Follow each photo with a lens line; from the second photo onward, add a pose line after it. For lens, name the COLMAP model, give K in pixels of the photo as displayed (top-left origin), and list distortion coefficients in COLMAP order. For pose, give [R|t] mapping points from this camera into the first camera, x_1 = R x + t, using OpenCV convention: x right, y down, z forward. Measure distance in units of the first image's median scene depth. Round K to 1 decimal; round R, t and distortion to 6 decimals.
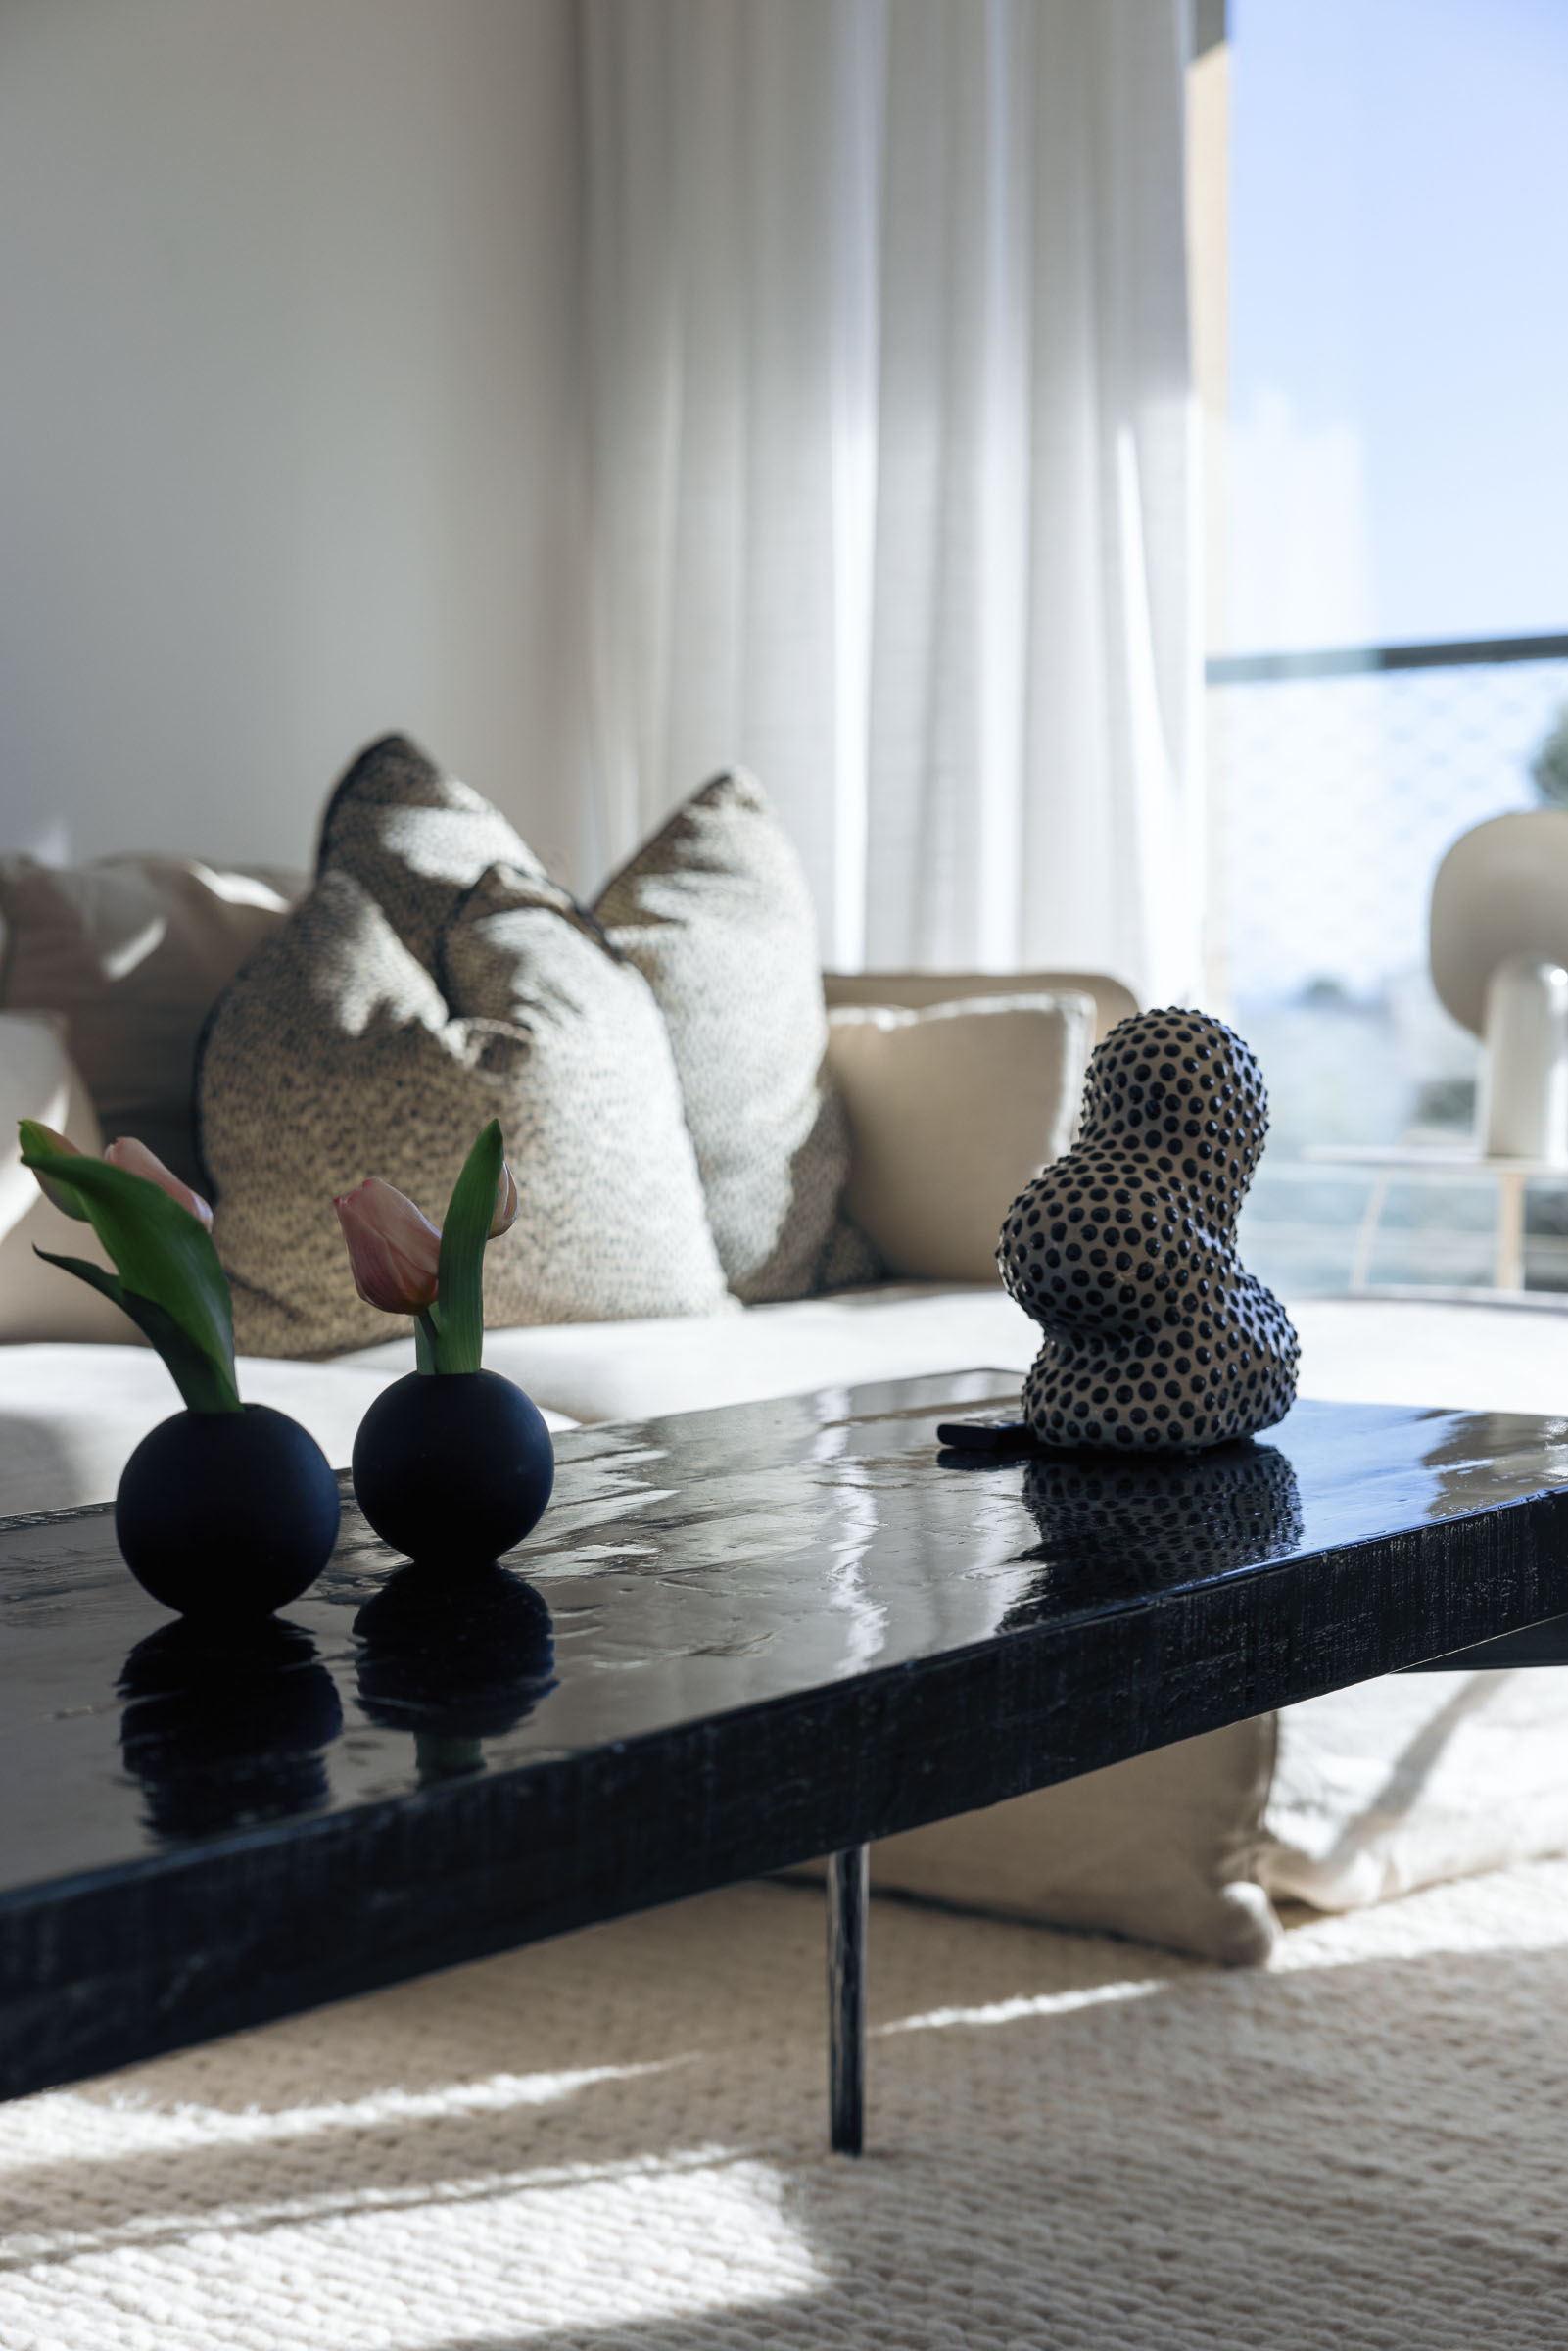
lens RADIAL K [[3600.1, 0, 784.0], [0, 3600.1, 1175.5], [0, 0, 1]] dist [-0.029006, -0.046208]
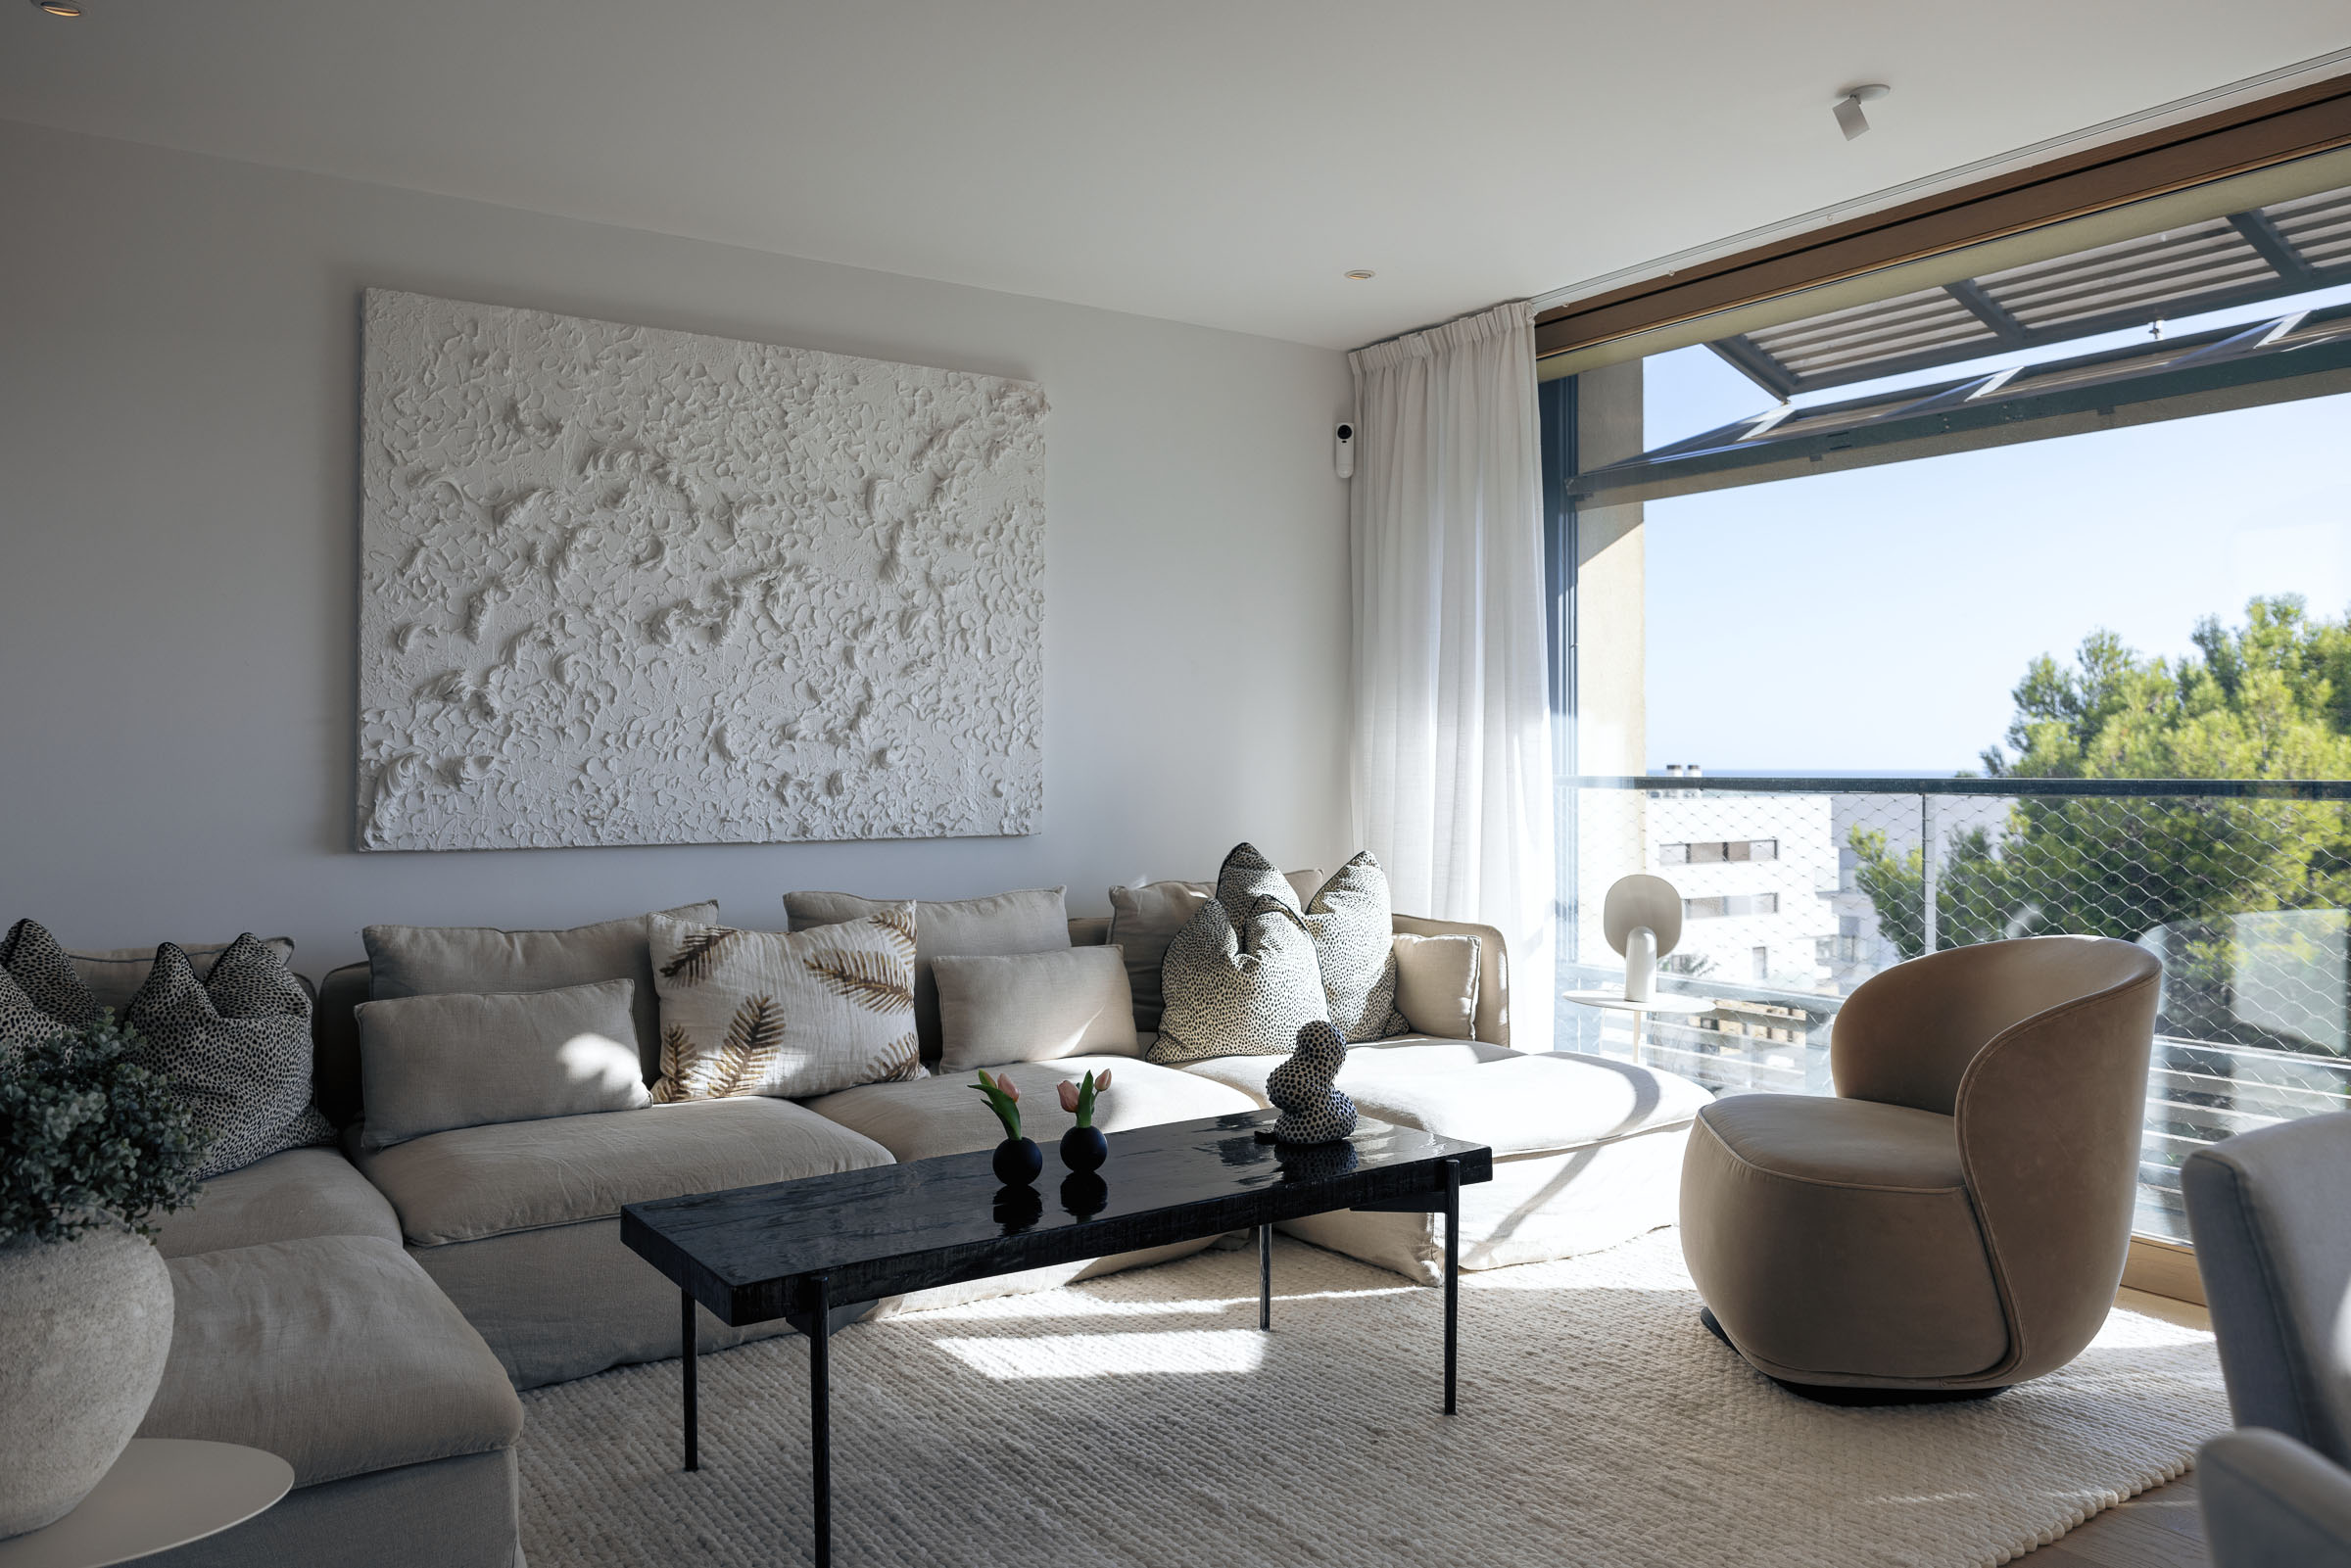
lens RADIAL K [[1742.9, 0, 1175.5], [0, 1742.9, 784.0], [0, 0, 1]] dist [-0.001250, 0.002747]
pose [[0.951459, 0.007755, -0.307679, 0.320664], [-0.017573, 0.999421, -0.029152, -0.145342], [0.307274, 0.033144, 0.951044, -0.452789]]
